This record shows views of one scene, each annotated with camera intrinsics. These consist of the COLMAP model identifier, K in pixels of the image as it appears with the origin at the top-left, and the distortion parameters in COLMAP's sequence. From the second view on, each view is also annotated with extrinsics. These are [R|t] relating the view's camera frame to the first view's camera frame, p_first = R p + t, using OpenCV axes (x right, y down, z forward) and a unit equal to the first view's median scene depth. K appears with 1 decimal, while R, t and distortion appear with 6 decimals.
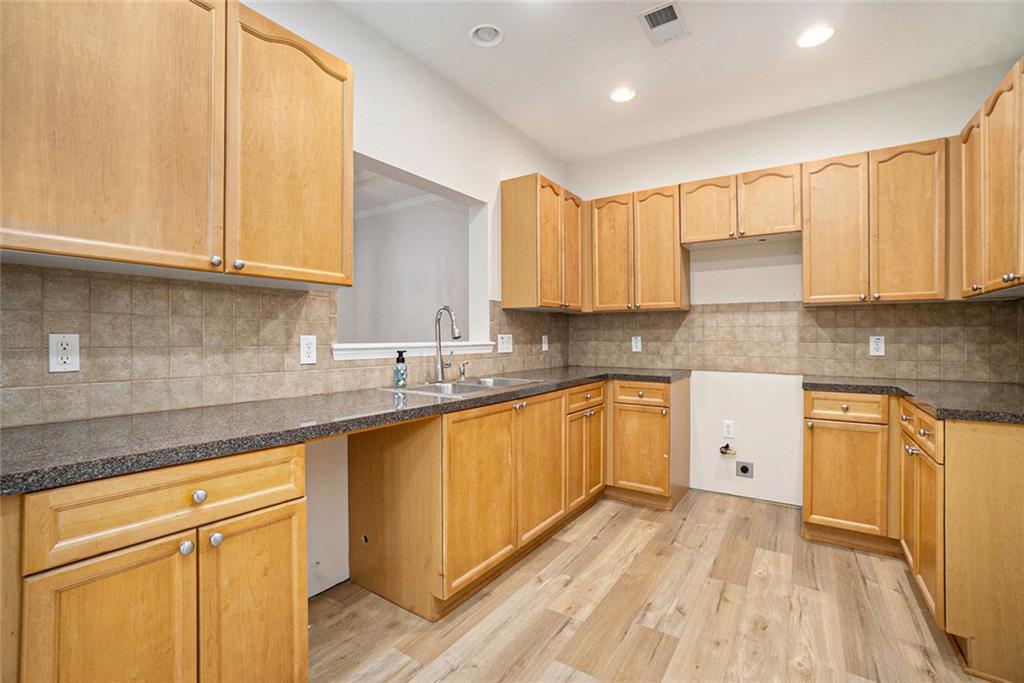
lens RADIAL K [[438.0, 0, 508.0], [0, 438.0, 332.1], [0, 0, 1]] dist [-0.036955, 0.001644]
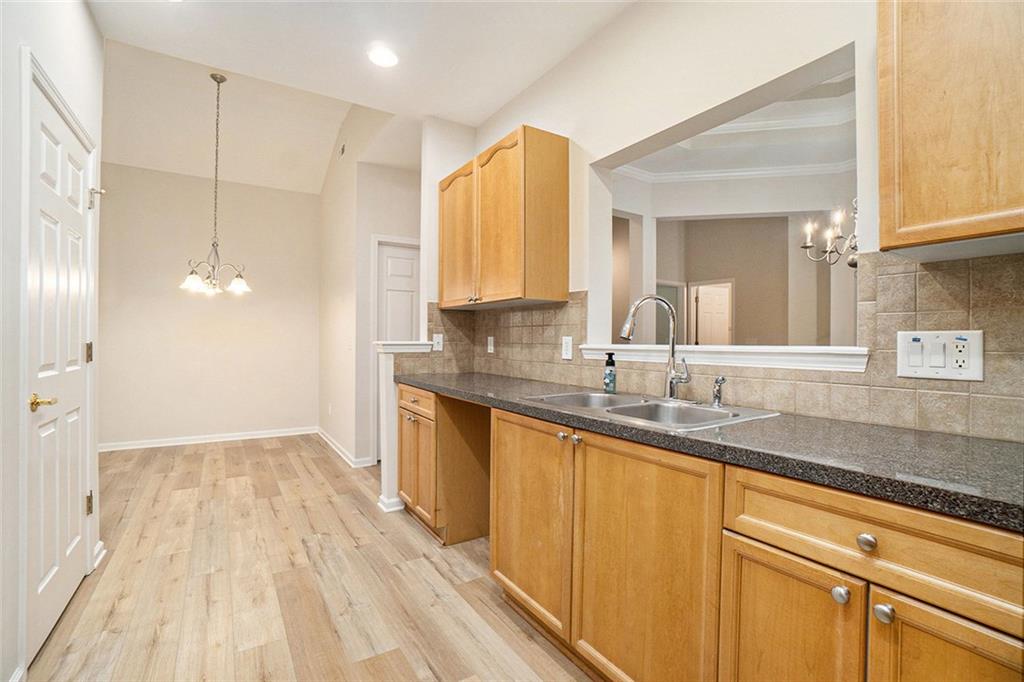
lens RADIAL K [[438.0, 0, 514.4], [0, 438.0, 342.0], [0, 0, 1]] dist [-0.036955, 0.001644]
pose [[-0.370268, -0.003194, -0.928920, 0.536615], [0.002709, 0.999986, -0.004518, 0.019026], [0.928921, -0.004190, -0.370254, 0.915498]]
